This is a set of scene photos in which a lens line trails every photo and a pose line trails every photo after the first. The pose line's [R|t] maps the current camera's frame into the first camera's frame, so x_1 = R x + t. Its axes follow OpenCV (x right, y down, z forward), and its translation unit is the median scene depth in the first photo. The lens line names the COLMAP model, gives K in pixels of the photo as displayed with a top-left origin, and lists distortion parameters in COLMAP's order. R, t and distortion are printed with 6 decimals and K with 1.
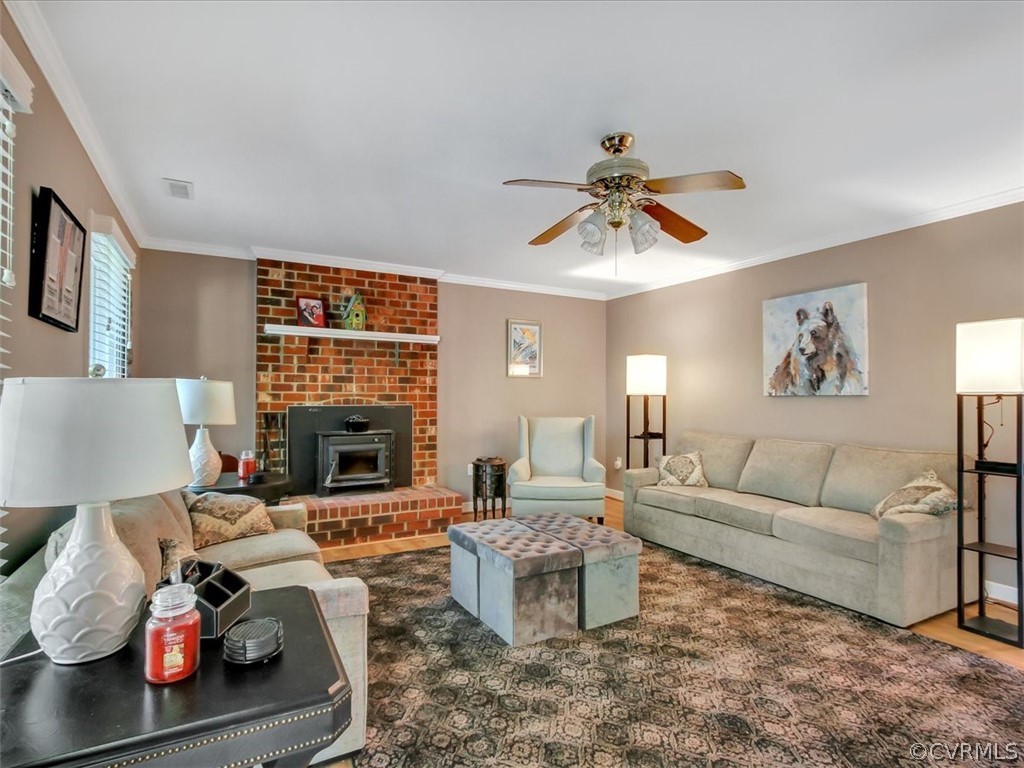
lens RADIAL K [[526.3, 0, 511.1], [0, 526.3, 384.4], [0, 0, 1]] dist [-0.003616, 0.000866]
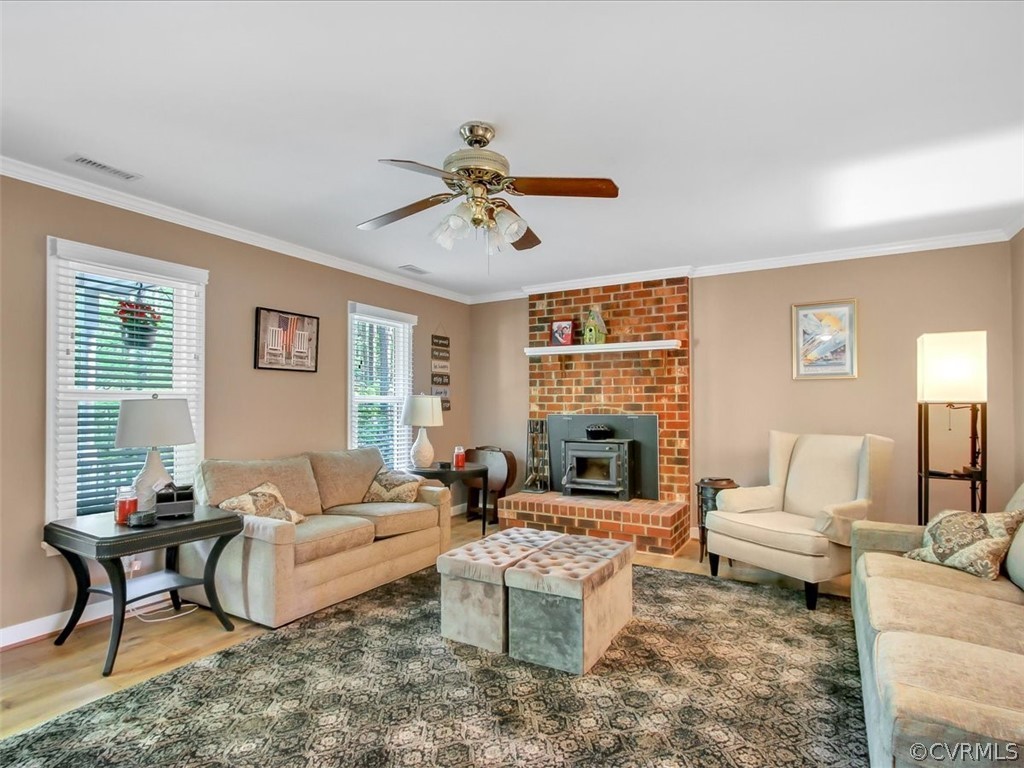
lens RADIAL K [[539.1, 0, 510.3], [0, 539.1, 394.6], [0, 0, 1]] dist [-0.005283, 0.000268]
pose [[0.501297, -0.020461, -0.865033, 0.556161], [0.022080, 0.999697, -0.010850, 0.007225], [0.864993, -0.013661, 0.501597, 0.300839]]
